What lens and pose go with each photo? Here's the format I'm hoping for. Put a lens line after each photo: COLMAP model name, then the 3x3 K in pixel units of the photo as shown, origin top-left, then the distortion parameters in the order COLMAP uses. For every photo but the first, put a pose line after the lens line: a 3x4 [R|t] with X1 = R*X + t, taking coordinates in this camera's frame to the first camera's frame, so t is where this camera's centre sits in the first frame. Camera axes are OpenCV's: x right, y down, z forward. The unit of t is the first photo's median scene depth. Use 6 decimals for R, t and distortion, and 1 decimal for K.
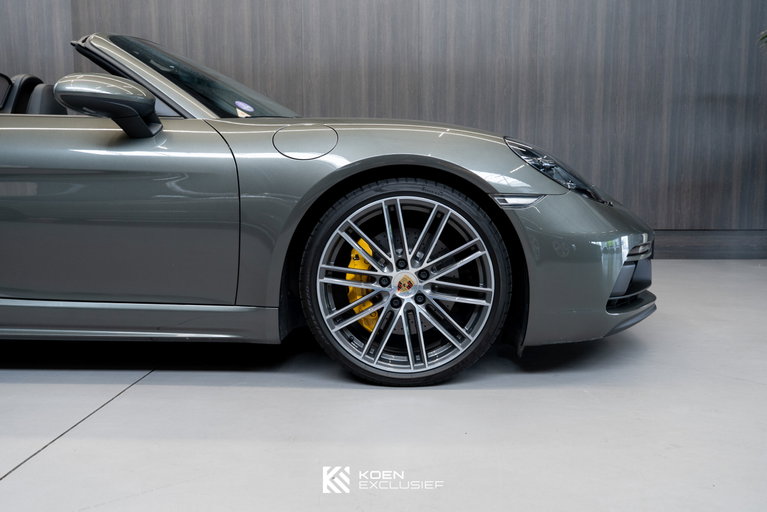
lens RADIAL K [[634.5, 0, 386.3], [0, 634.5, 257.9], [0, 0, 1]] dist [0.011850, -0.017424]
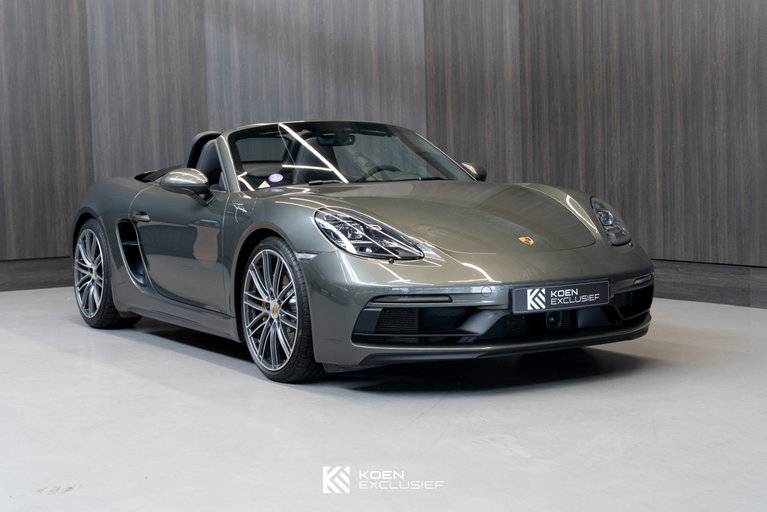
lens RADIAL K [[1289.0, 0, 384.0], [0, 1289.0, 255.2], [0, 0, 1]] dist [0.064009, 0.000000]
pose [[0.547940, 0.045222, -0.835294, 2.437955], [-0.062317, 0.997970, 0.013150, -0.126894], [0.834193, 0.044848, 0.549646, -0.389548]]
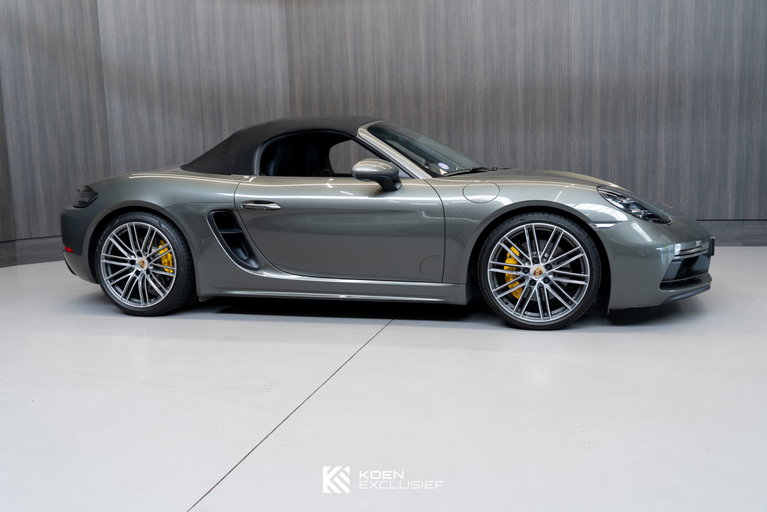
lens RADIAL K [[720.9, 0, 382.4], [0, 720.9, 253.1], [0, 0, 1]] dist [0.003766, 0.000000]
pose [[0.972791, 0.002561, -0.231672, 0.068255], [0.004396, 0.999555, 0.029506, -0.067114], [0.231644, -0.029722, 0.972346, -0.969195]]
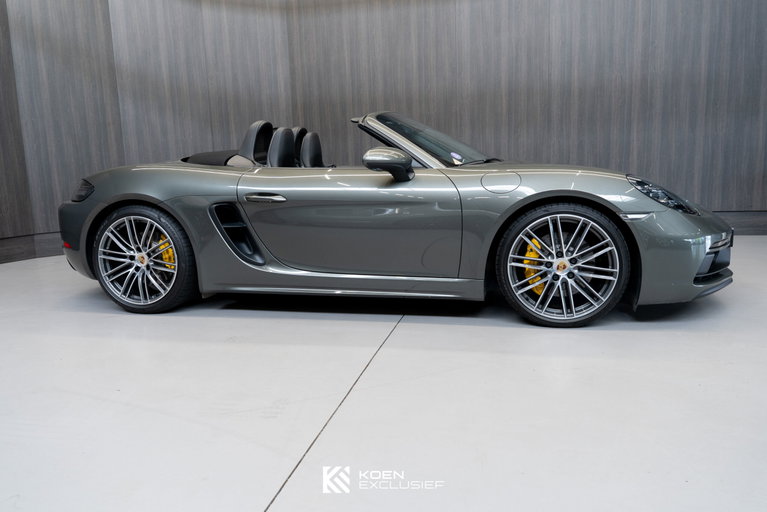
lens RADIAL K [[563.8, 0, 384.7], [0, 563.8, 257.3], [0, 0, 1]] dist [0.009715, -0.017788]
pose [[0.980618, 0.001105, -0.195925, -0.124894], [0.010610, 0.998218, 0.058729, -0.068964], [0.195640, -0.059670, 0.978859, -0.494669]]
